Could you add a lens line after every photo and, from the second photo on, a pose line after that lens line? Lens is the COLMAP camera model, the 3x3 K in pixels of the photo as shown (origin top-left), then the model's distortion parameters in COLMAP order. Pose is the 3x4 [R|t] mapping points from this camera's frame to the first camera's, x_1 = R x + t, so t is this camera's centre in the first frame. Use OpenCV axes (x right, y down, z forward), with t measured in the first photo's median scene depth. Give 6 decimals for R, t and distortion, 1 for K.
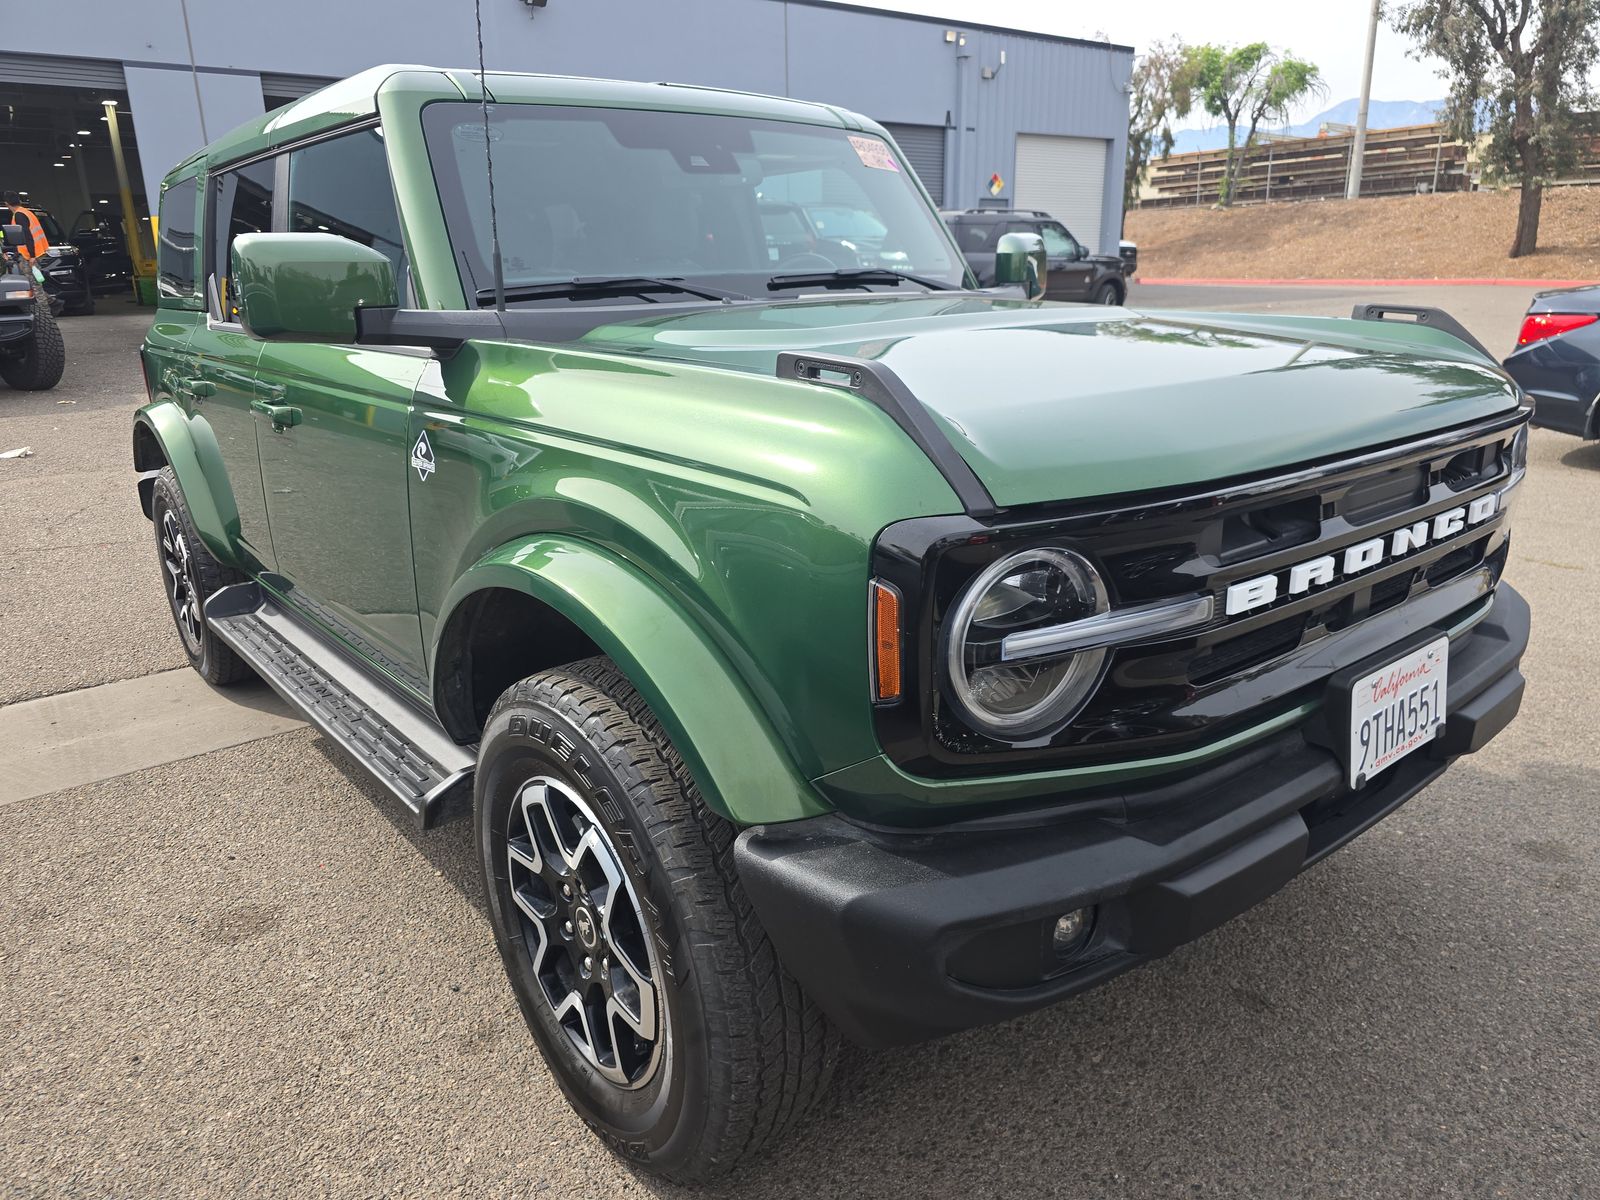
lens RADIAL K [[1080.8, 0, 800.0], [0, 1080.8, 600.0], [0, 0, 1]] dist [0.039753, -0.000610]
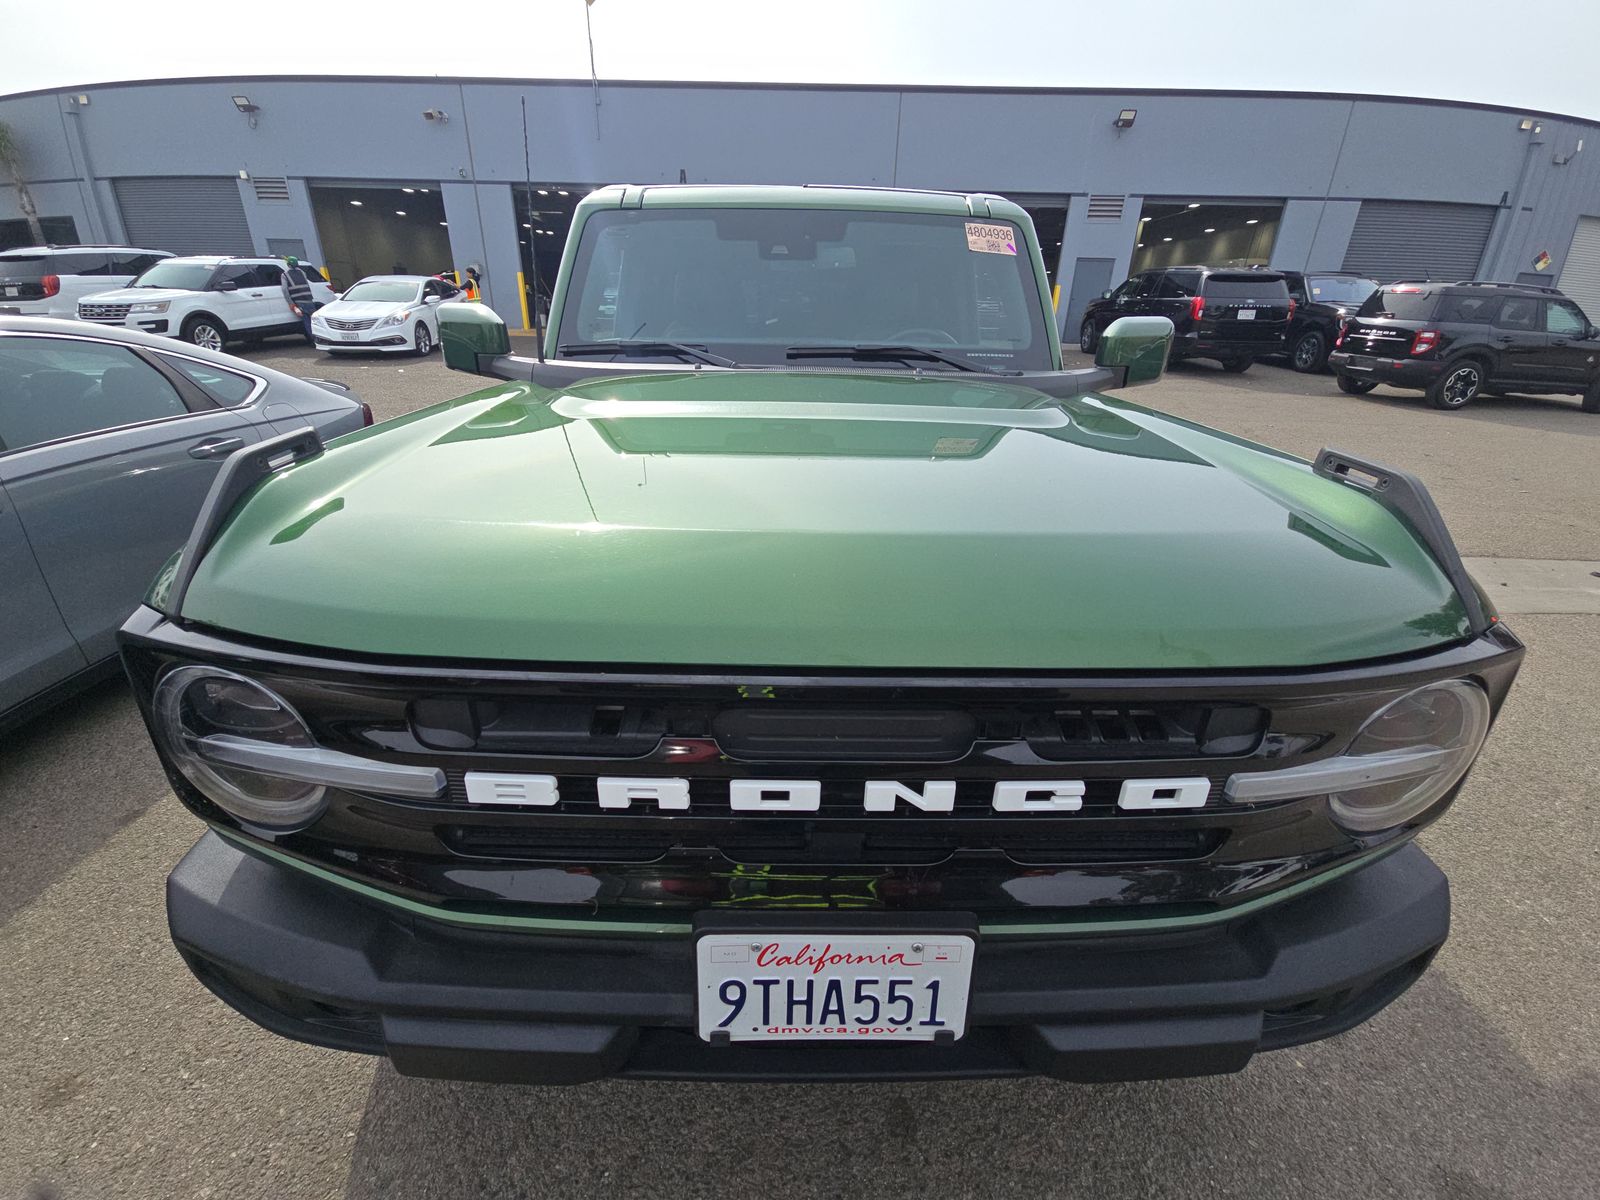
lens RADIAL K [[638.4, 0, 796.0], [0, 638.4, 592.7], [0, 0, 1]] dist [0.034259, -0.022270]
pose [[0.777543, 0.285848, -0.560105, 0.083099], [-0.219957, 0.958075, 0.183605, -0.029612], [0.589105, -0.019562, 0.807819, 0.072691]]
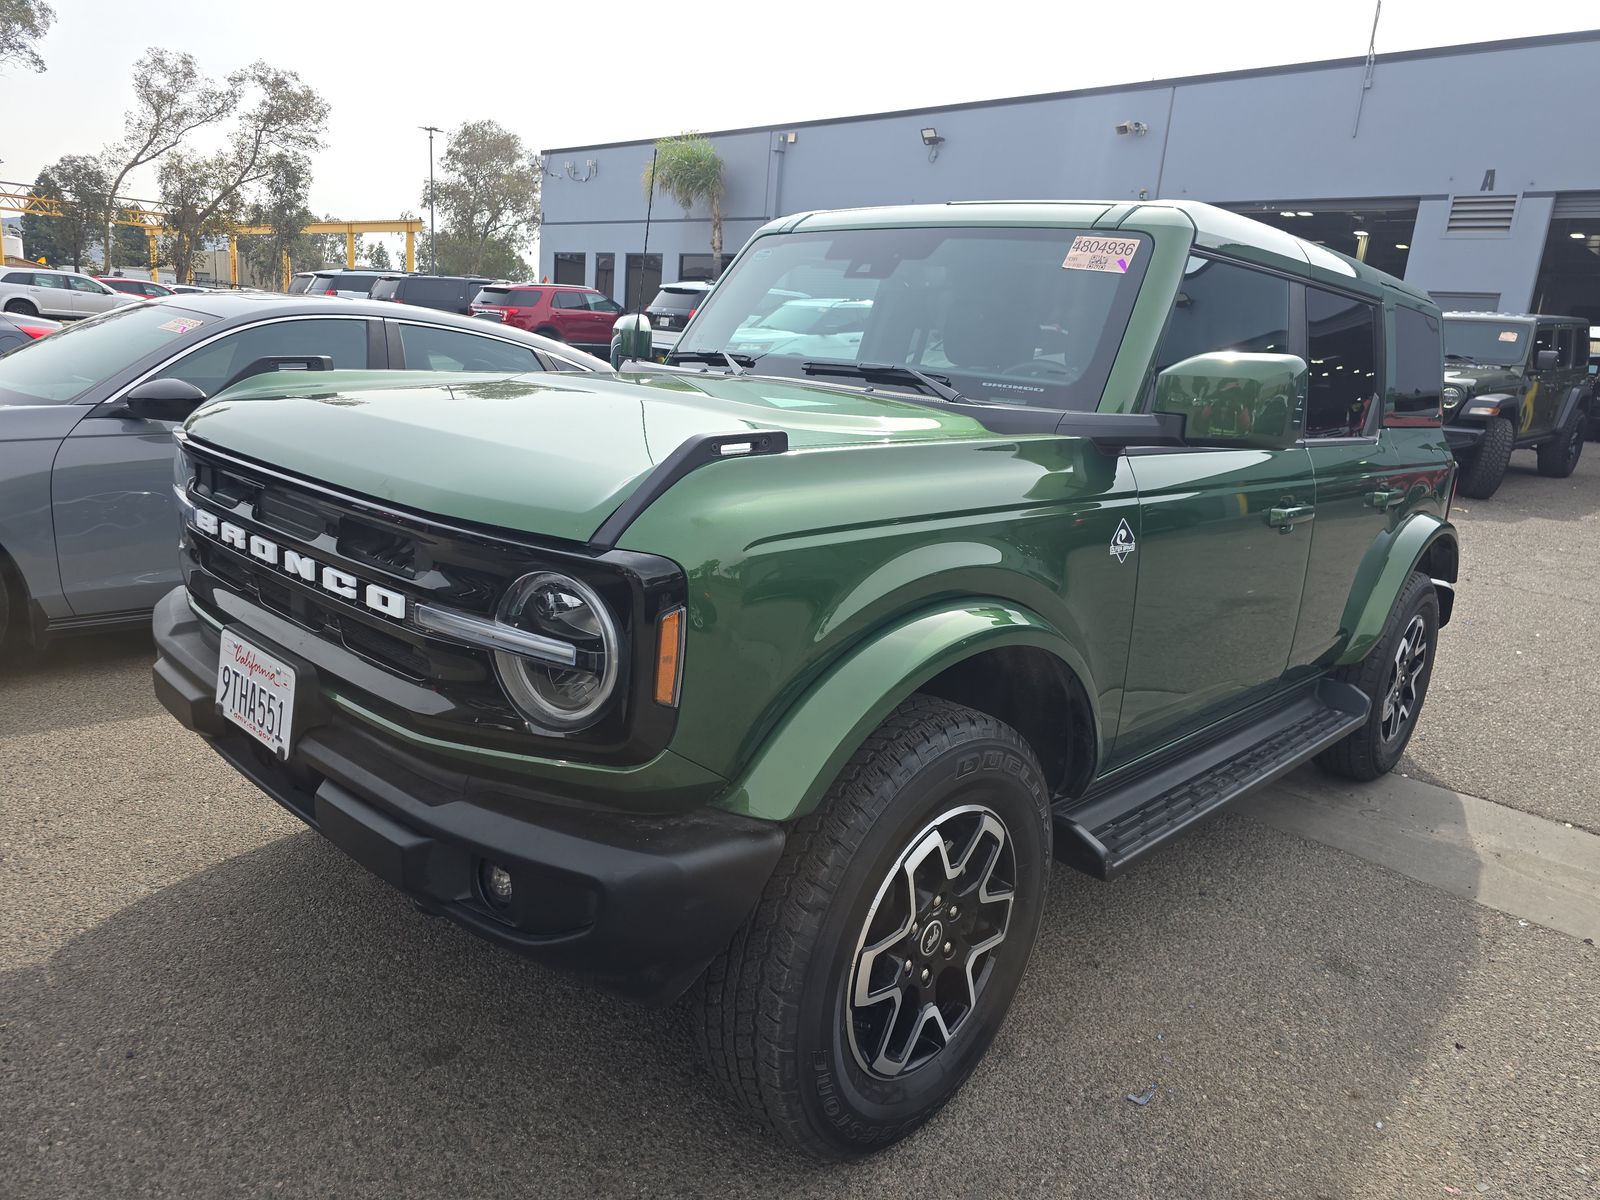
lens RADIAL K [[1093.8, 0, 800.0], [0, 1093.8, 600.0], [0, 0, 1]] dist [0.006572, 0.001031]
pose [[0.119733, 0.257545, -0.958819, 0.203176], [-0.364125, 0.909859, 0.198924, -0.052614], [0.923622, 0.325312, 0.202718, 0.148785]]
